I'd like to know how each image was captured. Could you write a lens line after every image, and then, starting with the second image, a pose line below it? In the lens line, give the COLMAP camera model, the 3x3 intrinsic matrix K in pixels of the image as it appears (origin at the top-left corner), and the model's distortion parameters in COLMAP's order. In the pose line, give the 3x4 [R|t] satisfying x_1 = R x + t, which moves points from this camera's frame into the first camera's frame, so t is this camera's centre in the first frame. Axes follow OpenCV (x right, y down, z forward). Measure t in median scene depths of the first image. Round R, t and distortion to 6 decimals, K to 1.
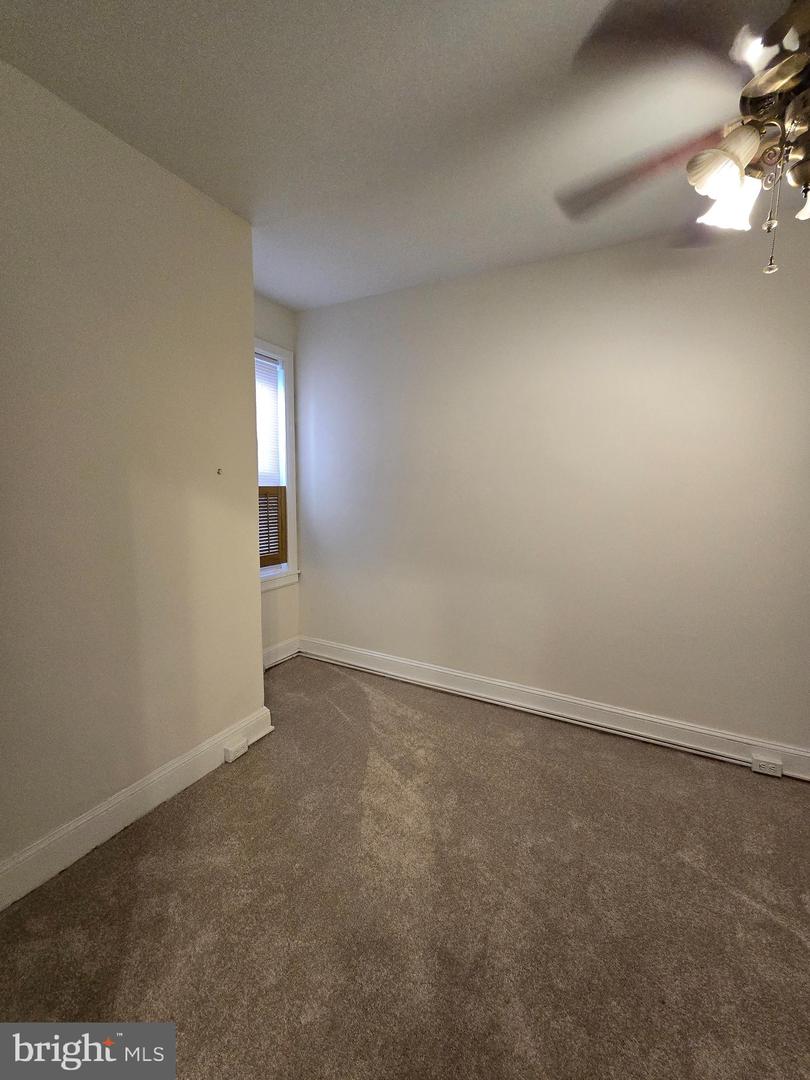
lens RADIAL K [[441.7, 0, 413.4], [0, 441.7, 539.2], [0, 0, 1]] dist [0.000674, 0.001730]
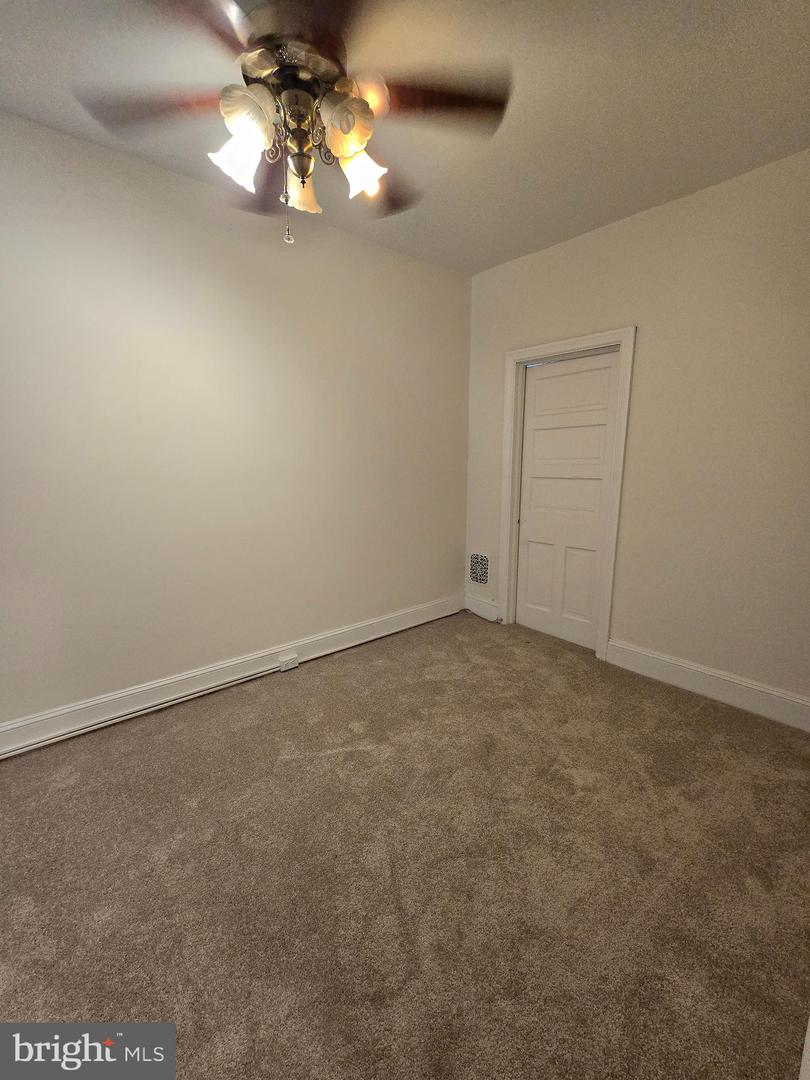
lens RADIAL K [[441.7, 0, 411.1], [0, 441.7, 546.3], [0, 0, 1]] dist [0.000674, 0.001730]
pose [[0.394159, -0.204627, 0.895972, -0.173761], [0.123502, 0.977849, 0.168995, 0.009828], [-0.910706, 0.044044, 0.410699, 0.163746]]
